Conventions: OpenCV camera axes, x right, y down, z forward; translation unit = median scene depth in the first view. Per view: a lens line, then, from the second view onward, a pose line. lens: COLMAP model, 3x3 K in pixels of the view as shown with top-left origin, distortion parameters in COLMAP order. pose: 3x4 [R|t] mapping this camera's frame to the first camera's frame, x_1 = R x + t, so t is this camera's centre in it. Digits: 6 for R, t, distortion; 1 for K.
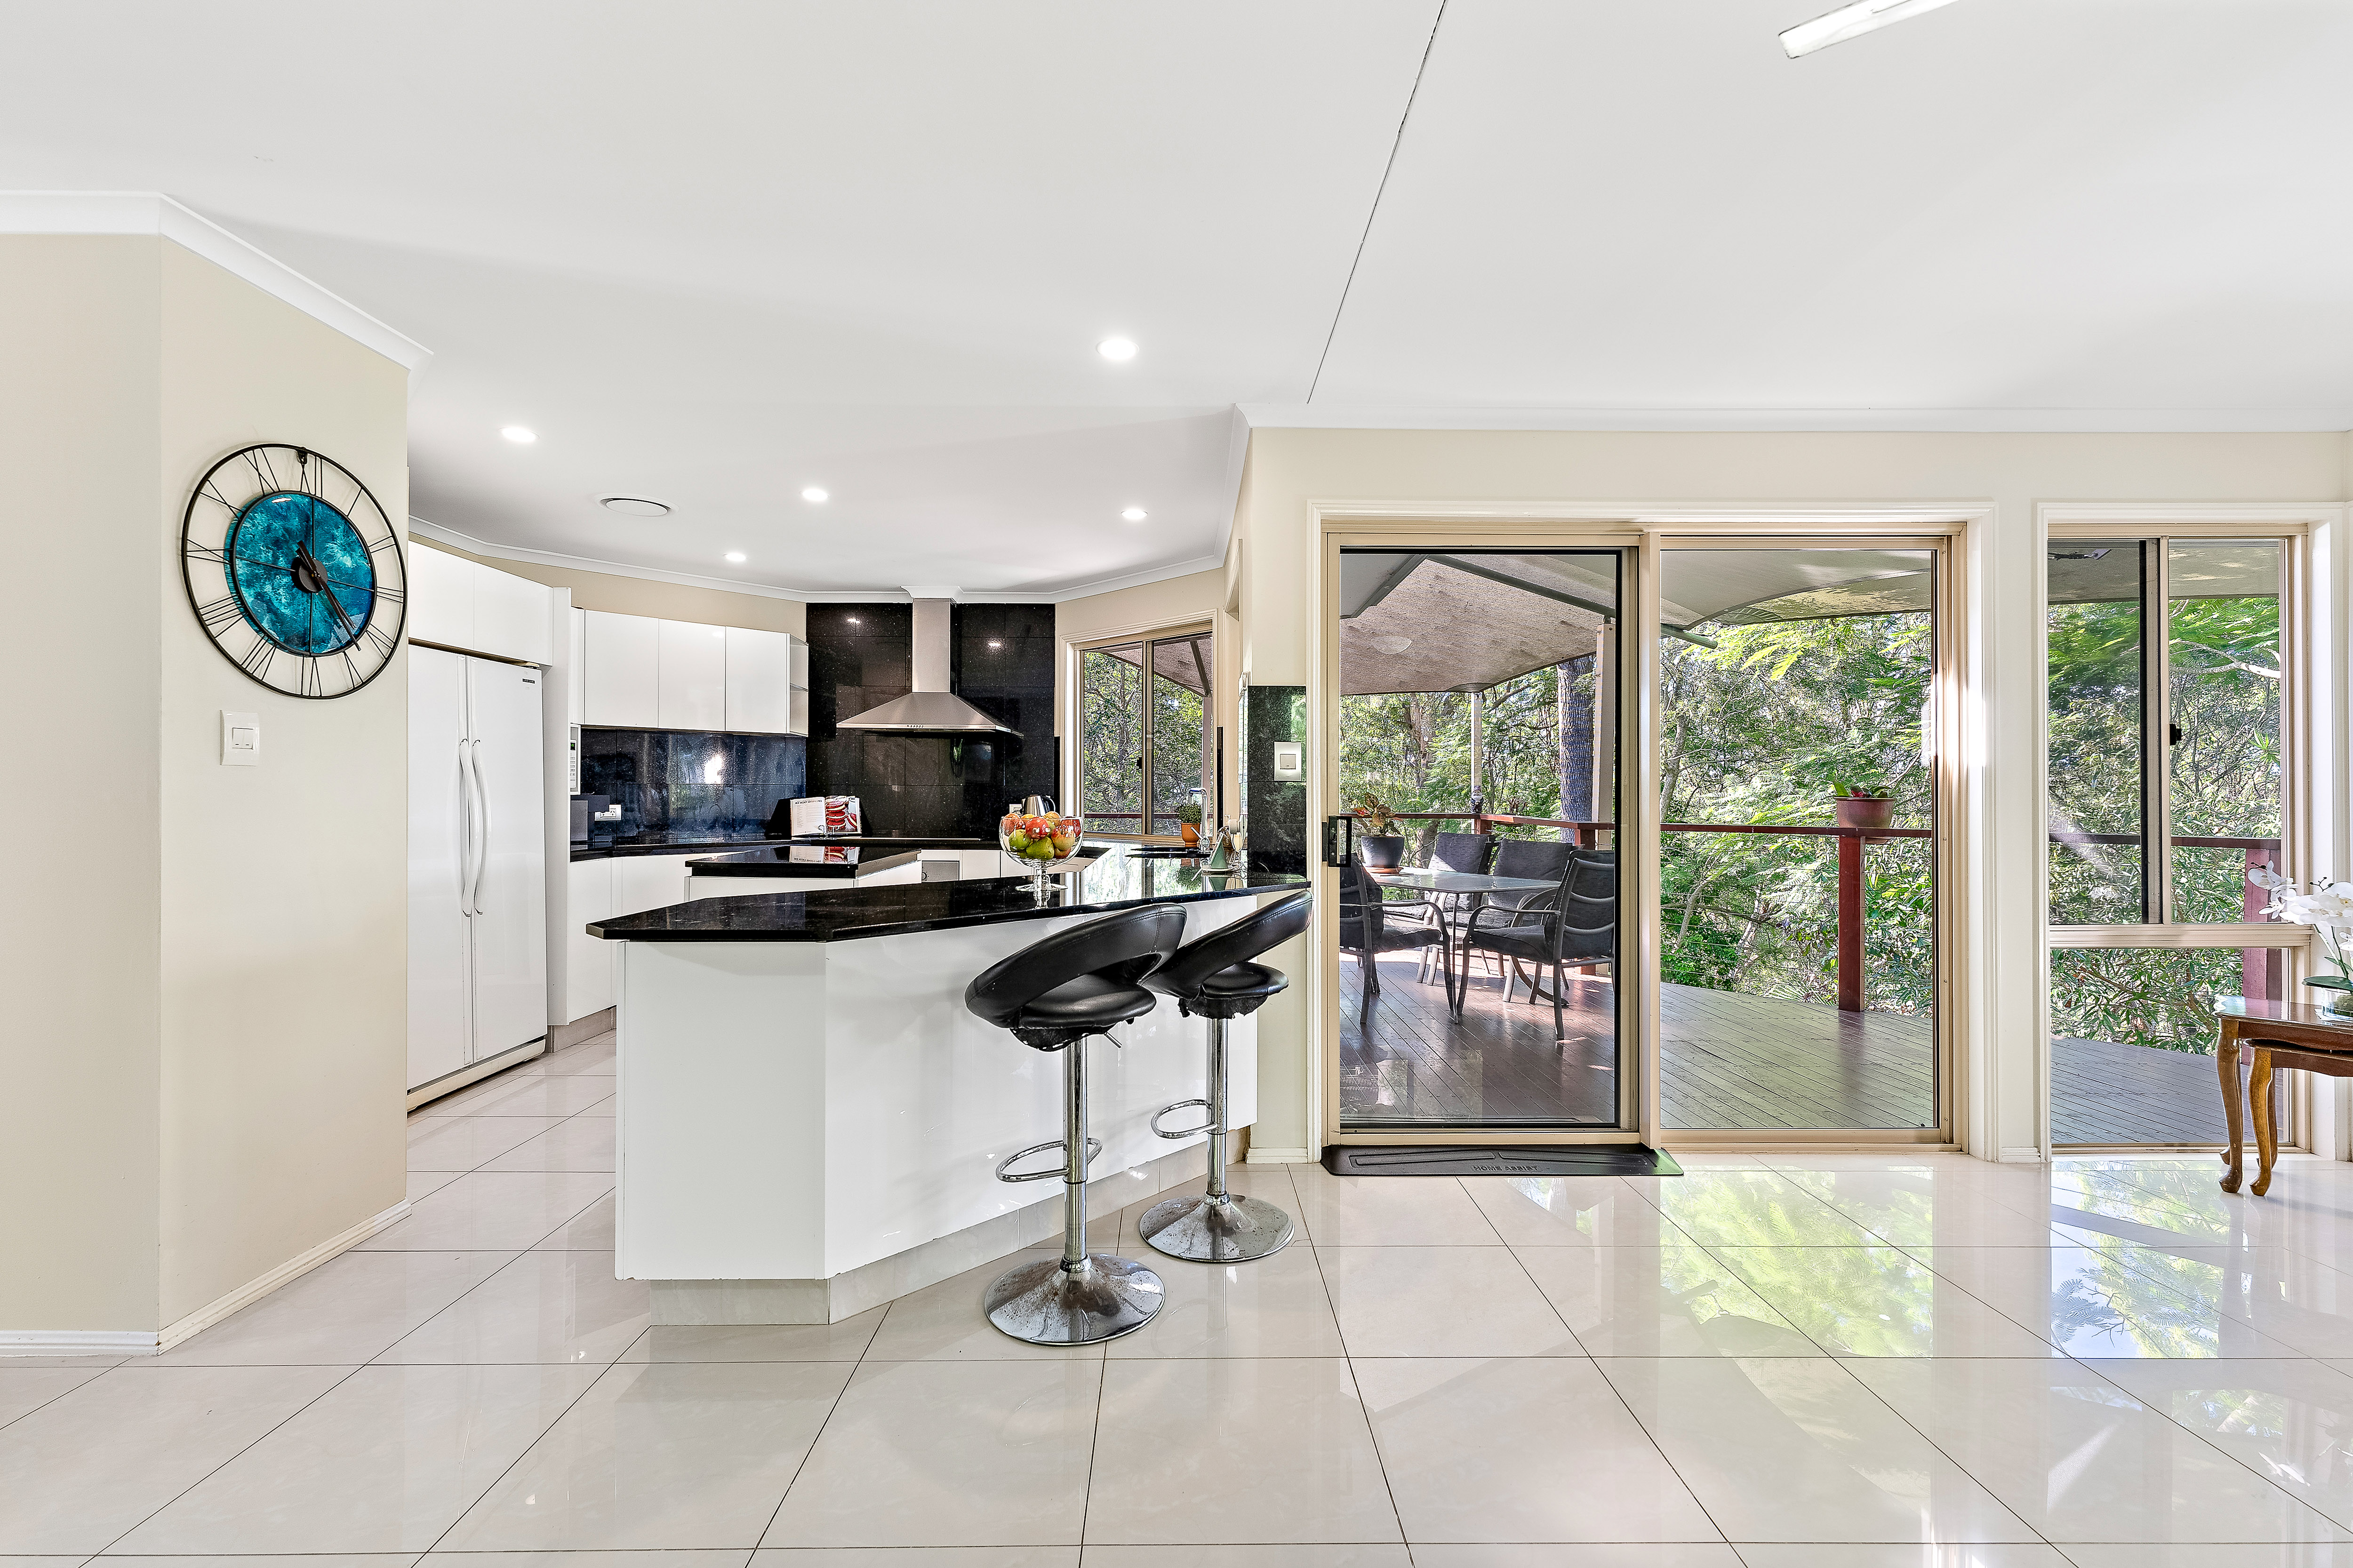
lens RADIAL K [[968.0, 0, 1174.4], [0, 968.0, 788.3], [0, 0, 1]] dist [-0.003197, -0.001950]
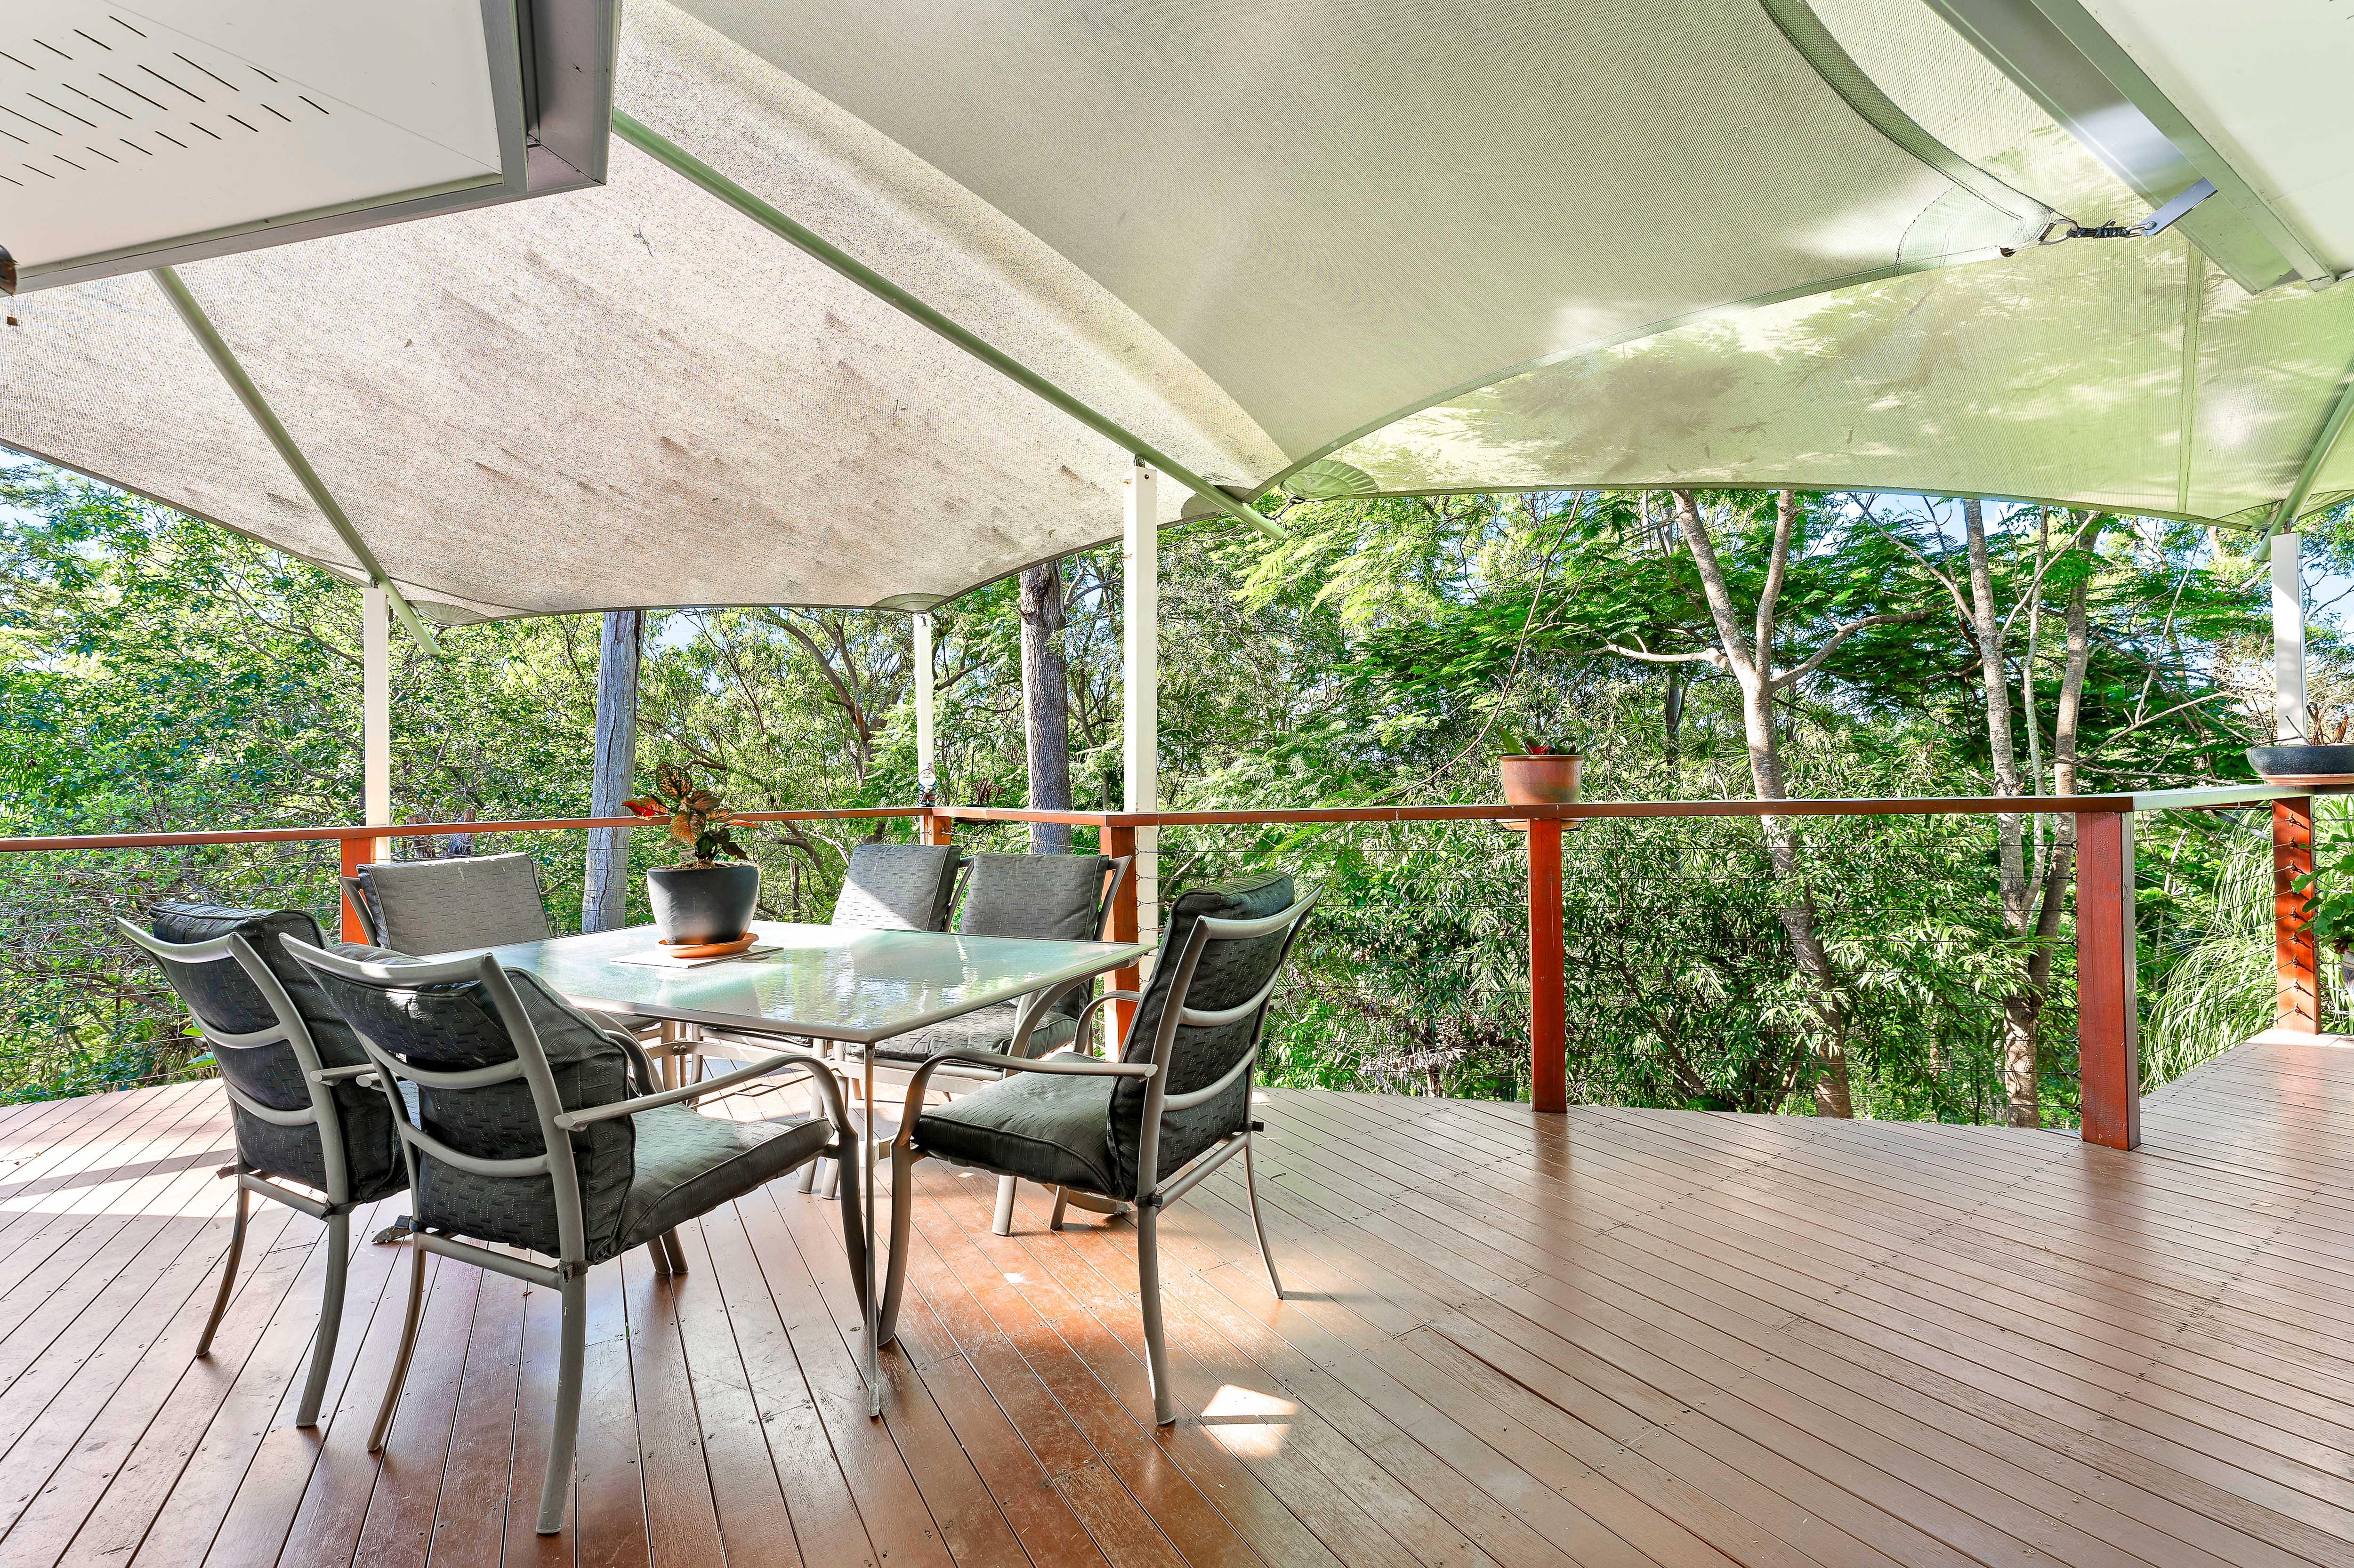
lens RADIAL K [[968.3, 0, 1165.3], [0, 968.3, 779.4], [0, 0, 1]] dist [-0.003197, -0.001950]
pose [[0.857066, -0.021858, 0.514743, 0.168164], [0.028088, 0.999596, -0.004322, 0.018999], [-0.514441, 0.018162, 0.857334, 0.526644]]
